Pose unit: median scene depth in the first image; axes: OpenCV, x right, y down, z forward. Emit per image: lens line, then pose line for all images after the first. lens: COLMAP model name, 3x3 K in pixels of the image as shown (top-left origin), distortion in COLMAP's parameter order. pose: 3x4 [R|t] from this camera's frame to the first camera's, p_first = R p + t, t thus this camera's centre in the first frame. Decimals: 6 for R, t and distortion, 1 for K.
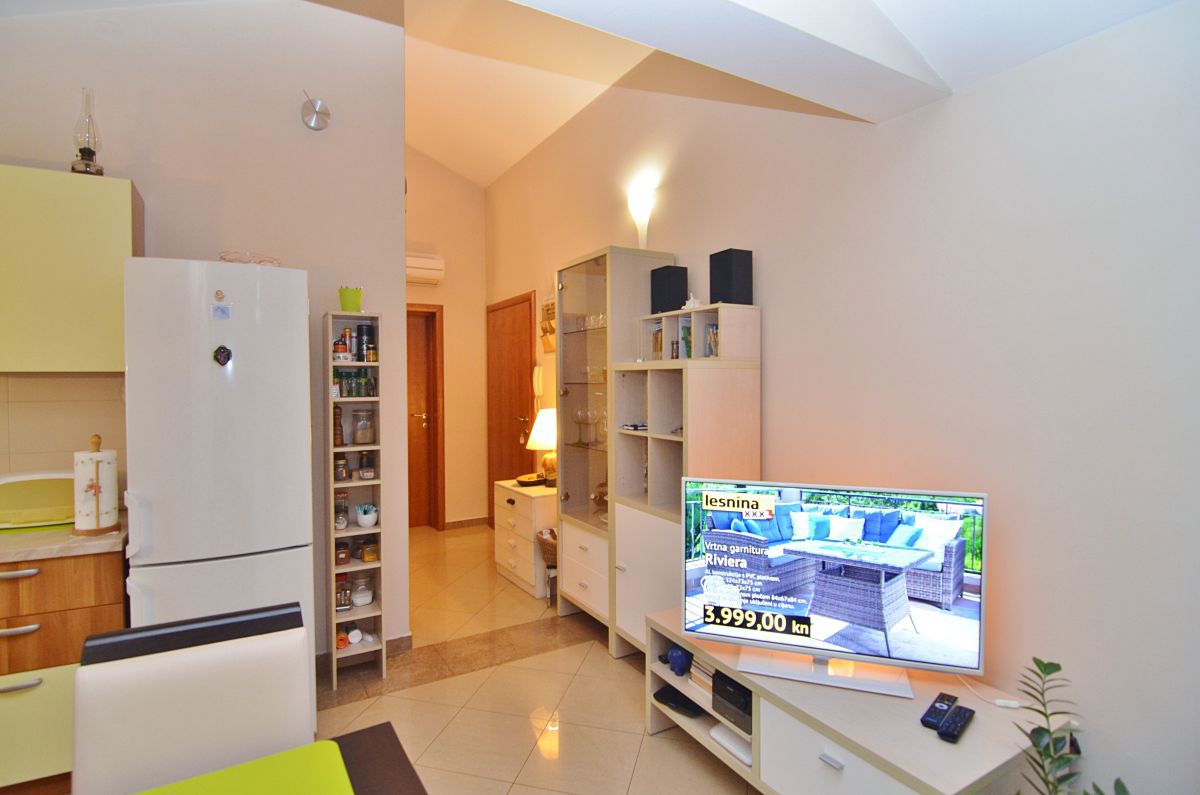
lens RADIAL K [[625.3, 0, 593.4], [0, 625.3, 387.0], [0, 0, 1]] dist [-0.002979, -0.000008]
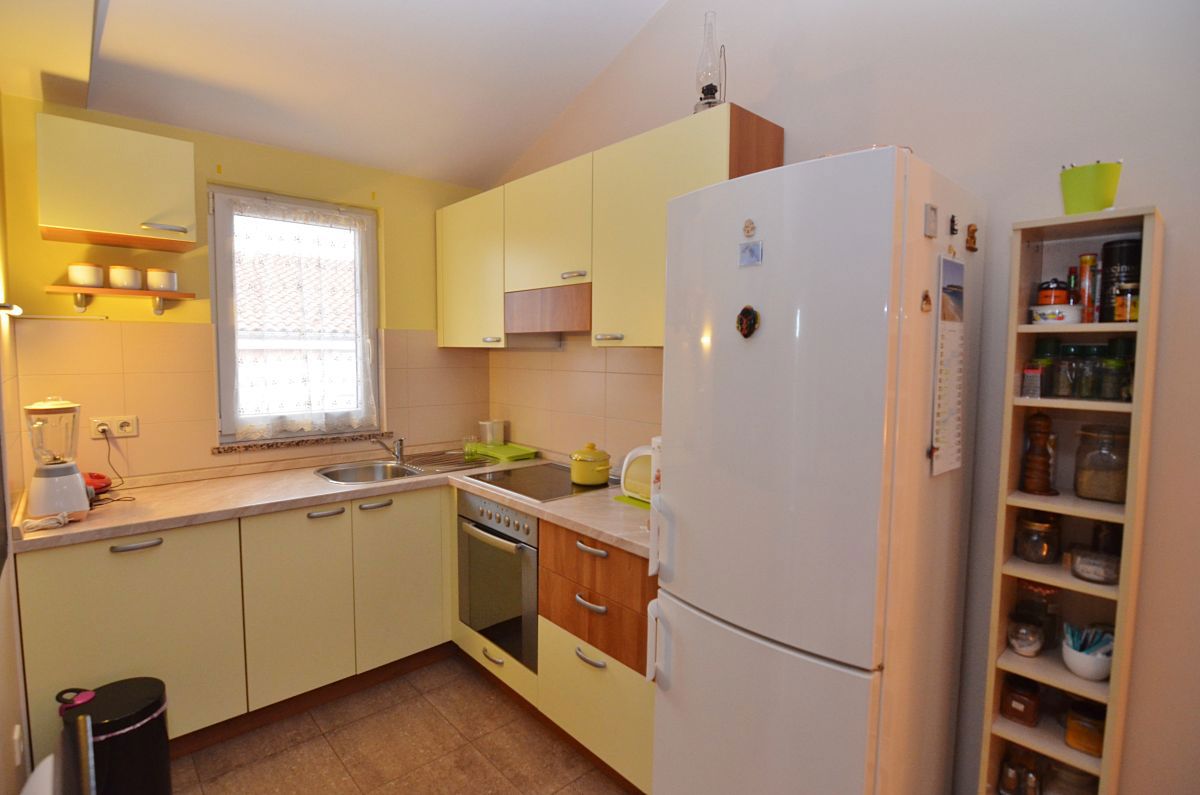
lens RADIAL K [[573.5, 0, 589.3], [0, 573.5, 385.8], [0, 0, 1]] dist [-0.014176, -0.004311]
pose [[0.194062, 0.072178, -0.978330, -0.036427], [-0.016392, 0.997389, 0.070332, -0.017782], [0.980852, 0.002388, 0.194738, 0.559245]]
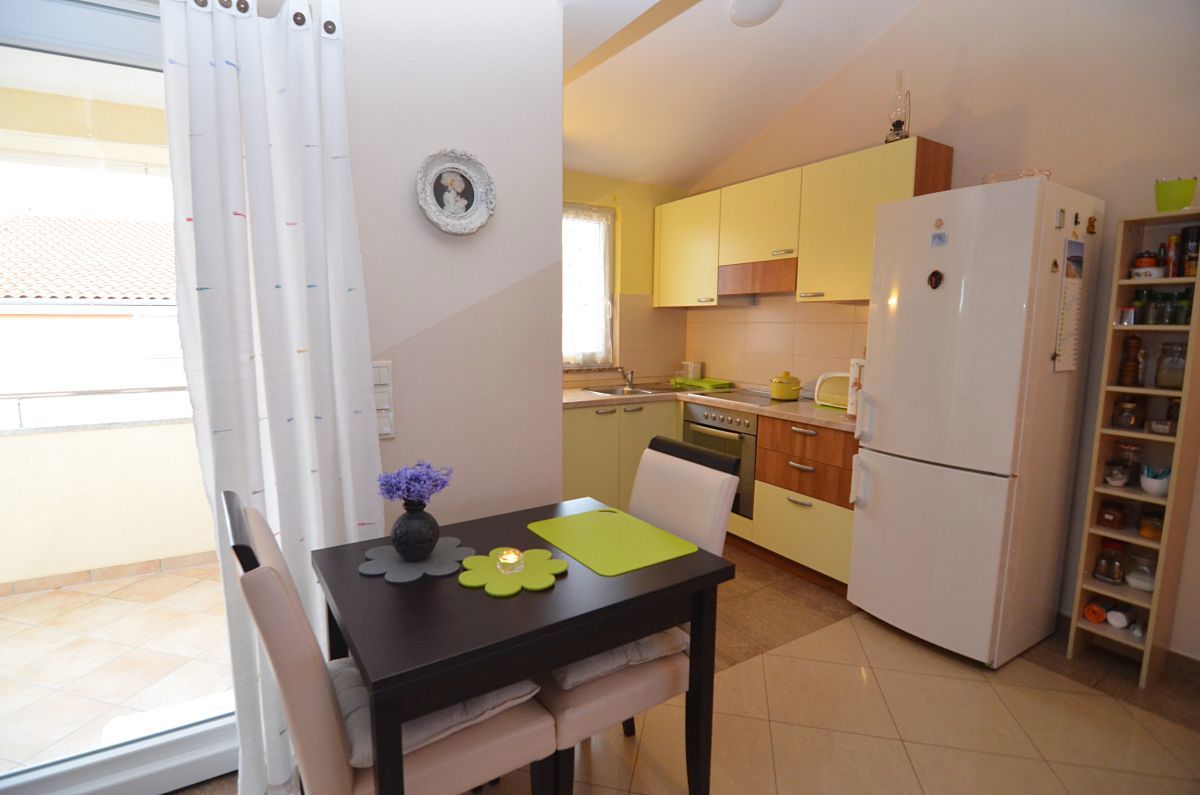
lens RADIAL K [[573.5, 0, 545.3], [0, 573.5, 385.2], [0, 0, 1]] dist [-0.014176, -0.004311]
pose [[-0.030271, 0.114252, -0.992991, 0.335395], [-0.017457, 0.993234, 0.114812, 0.023957], [0.999389, 0.020810, -0.028072, 0.269290]]
